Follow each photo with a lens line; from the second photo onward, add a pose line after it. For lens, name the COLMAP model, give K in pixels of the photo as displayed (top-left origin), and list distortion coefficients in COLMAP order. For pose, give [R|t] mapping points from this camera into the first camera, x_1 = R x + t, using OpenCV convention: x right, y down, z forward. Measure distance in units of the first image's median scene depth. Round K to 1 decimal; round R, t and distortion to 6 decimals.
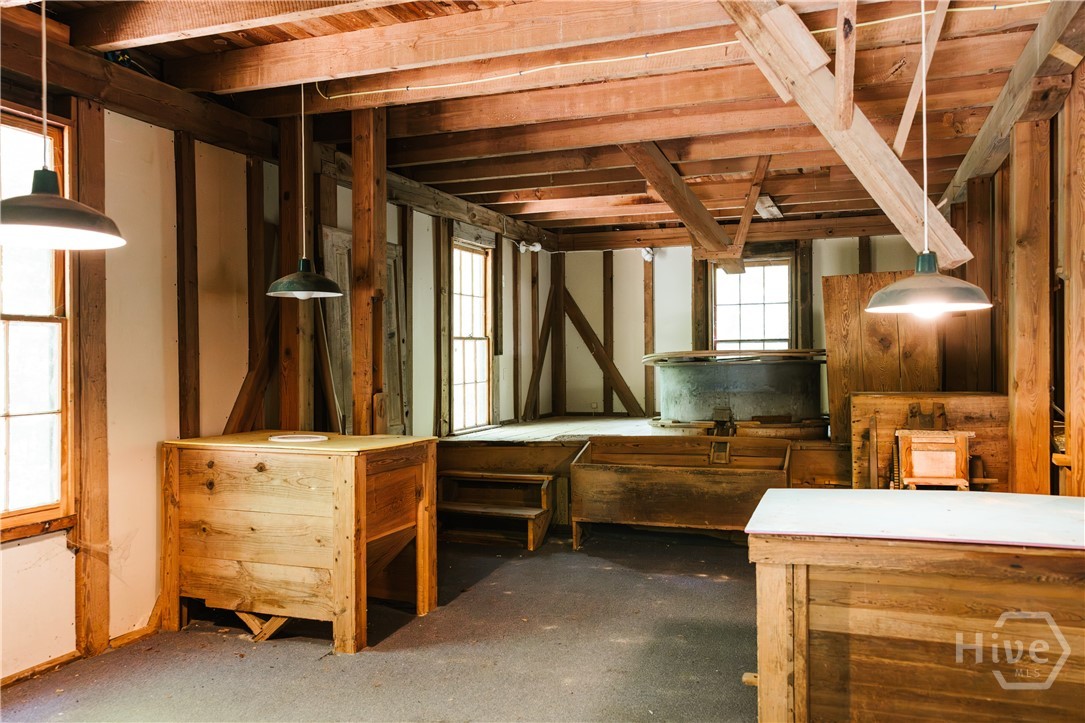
lens RADIAL K [[860.0, 0, 542.5], [0, 860.0, 361.5], [0, 0, 1]] dist [-0.003188, -0.006224]
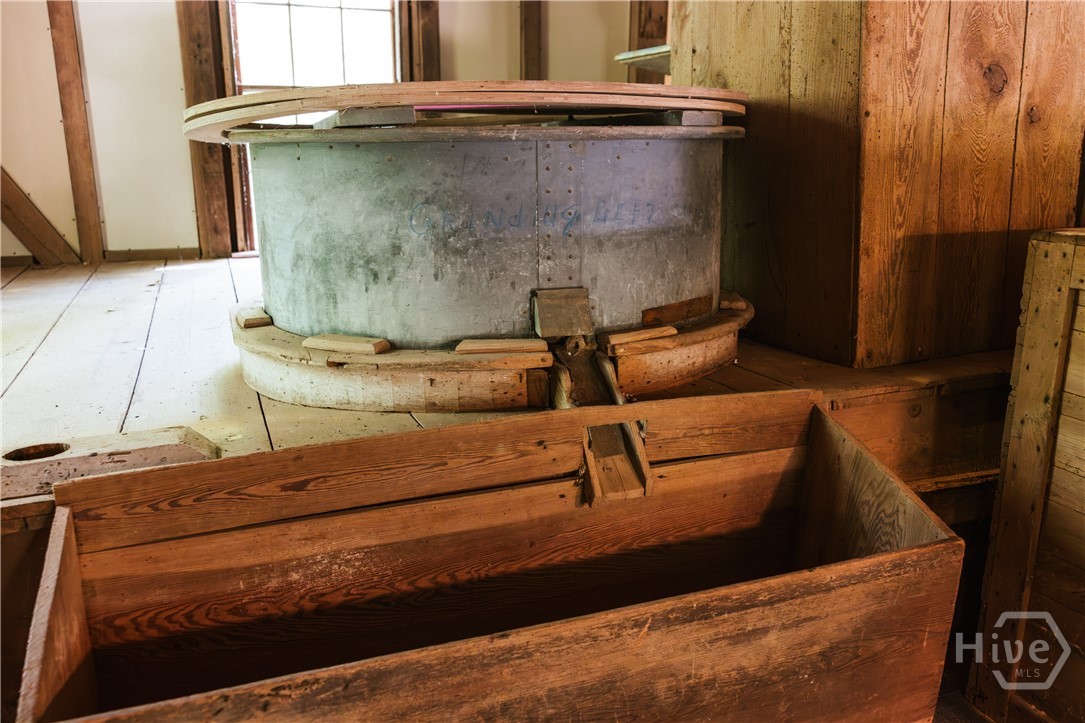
lens RADIAL K [[860.0, 0, 542.5], [0, 860.0, 361.5], [0, 0, 1]] dist [-0.003188, -0.006224]
pose [[0.749870, -0.154409, 0.643314, 0.013640], [-0.011539, 0.969182, 0.246074, 0.005837], [-0.661485, -0.191946, 0.724979, 0.830927]]
